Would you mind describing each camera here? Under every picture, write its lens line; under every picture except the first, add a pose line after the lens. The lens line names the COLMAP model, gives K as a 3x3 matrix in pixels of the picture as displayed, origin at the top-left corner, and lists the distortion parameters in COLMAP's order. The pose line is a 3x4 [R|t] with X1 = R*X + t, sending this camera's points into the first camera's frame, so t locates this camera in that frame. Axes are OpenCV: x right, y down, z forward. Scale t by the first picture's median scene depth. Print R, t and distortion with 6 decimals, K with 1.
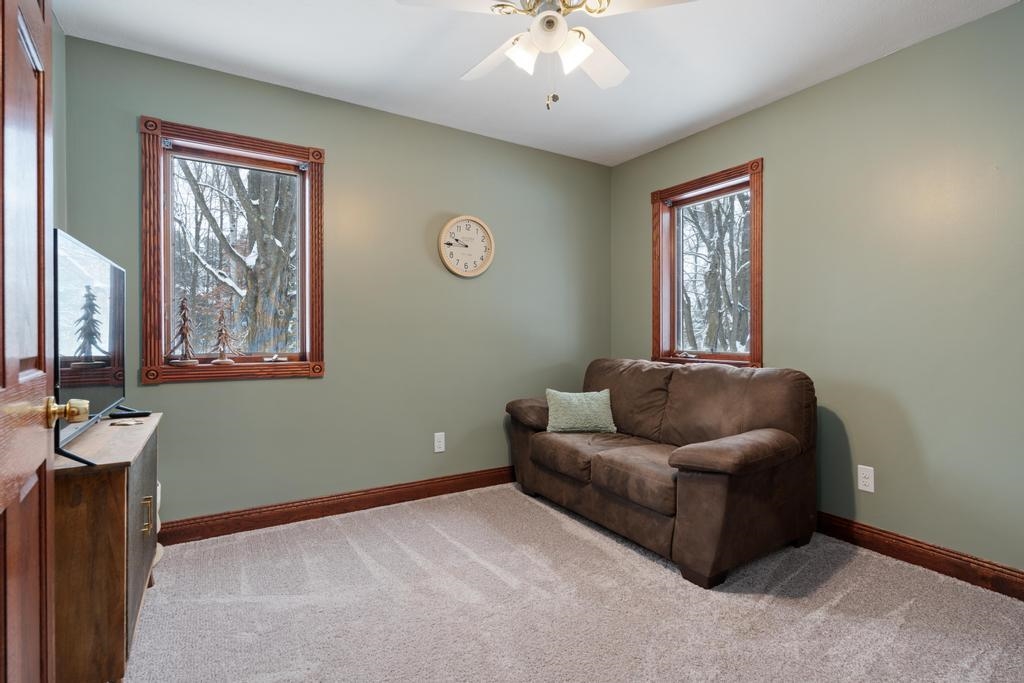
lens RADIAL K [[478.4, 0, 517.8], [0, 478.4, 339.8], [0, 0, 1]] dist [-0.008428, 0.001341]
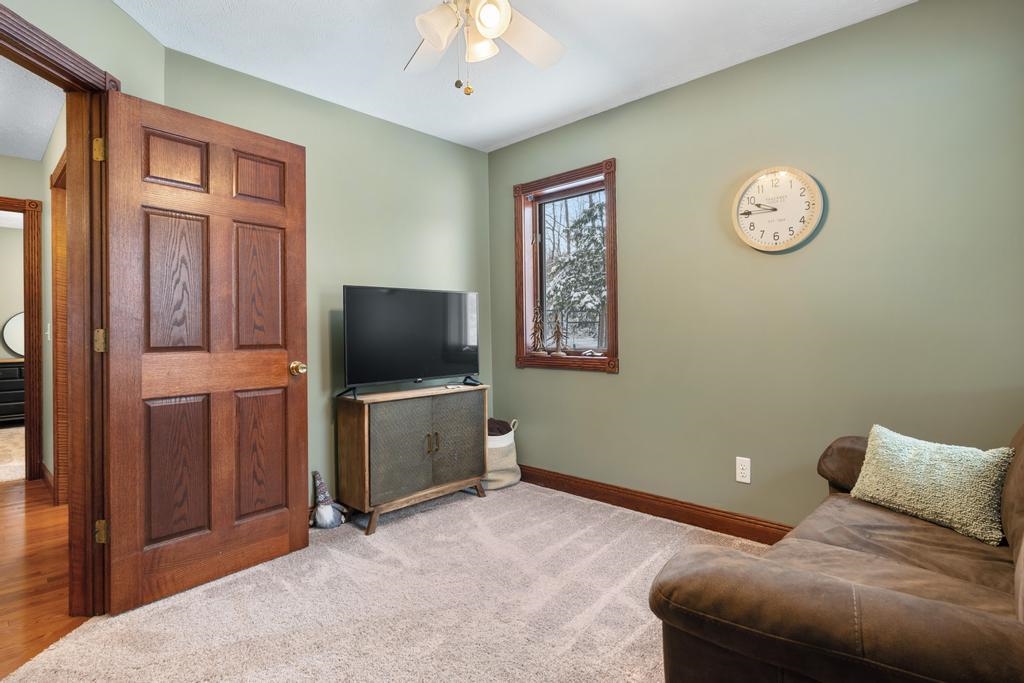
lens RADIAL K [[511.5, 0, 518.6], [0, 511.5, 335.0], [0, 0, 1]] dist [0.001226, 0.000849]
pose [[0.270357, -0.001306, -0.962759, 0.618866], [-0.007117, 0.999969, -0.003355, -0.000104], [0.962734, 0.007759, 0.270339, 0.483692]]
